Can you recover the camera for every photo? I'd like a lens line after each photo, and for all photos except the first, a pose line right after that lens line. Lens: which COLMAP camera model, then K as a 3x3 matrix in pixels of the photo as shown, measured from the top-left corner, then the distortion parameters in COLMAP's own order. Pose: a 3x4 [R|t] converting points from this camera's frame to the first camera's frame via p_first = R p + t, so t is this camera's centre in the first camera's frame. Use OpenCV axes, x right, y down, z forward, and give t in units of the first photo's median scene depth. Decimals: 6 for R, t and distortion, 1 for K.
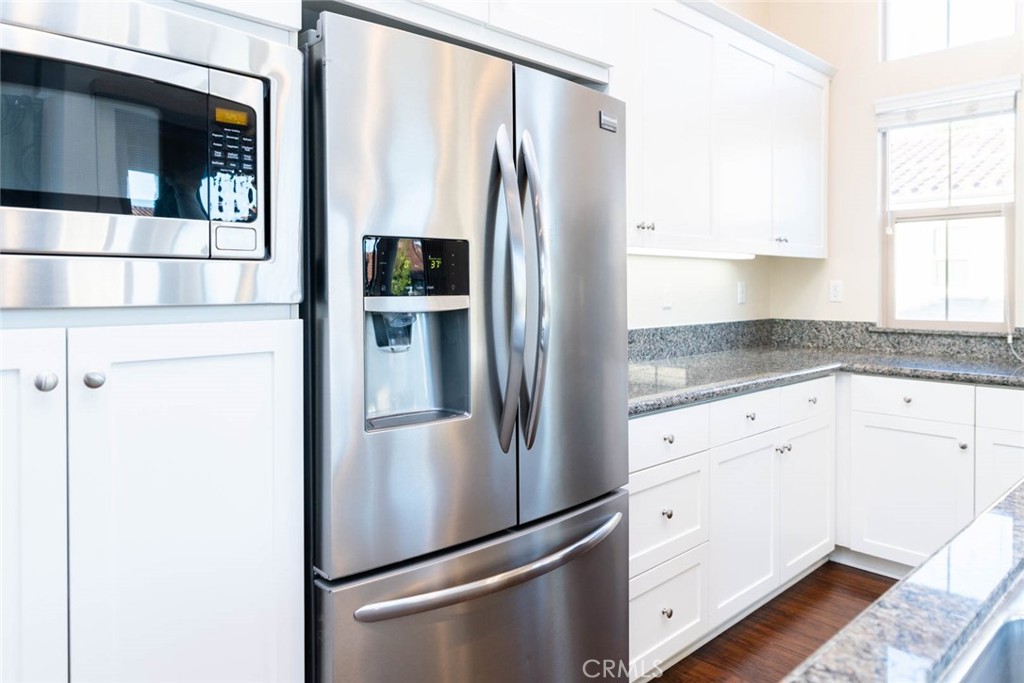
lens RADIAL K [[693.2, 0, 509.5], [0, 693.2, 294.9], [0, 0, 1]] dist [0.013523, 0.000699]
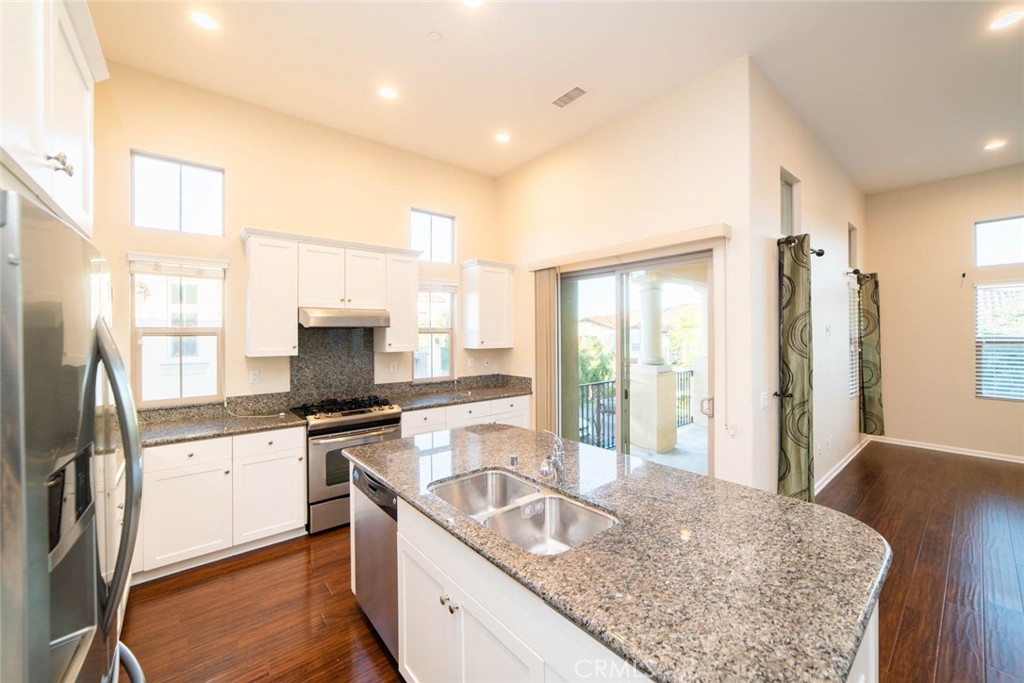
lens RADIAL K [[395.6, 0, 511.8], [0, 395.6, 332.7], [0, 0, 1]] dist [-0.011166, 0.000226]
pose [[0.060415, 0.004095, 0.998165, -0.305931], [0.020595, 0.999774, -0.005348, -0.117917], [-0.997961, 0.020880, 0.060317, 0.213476]]
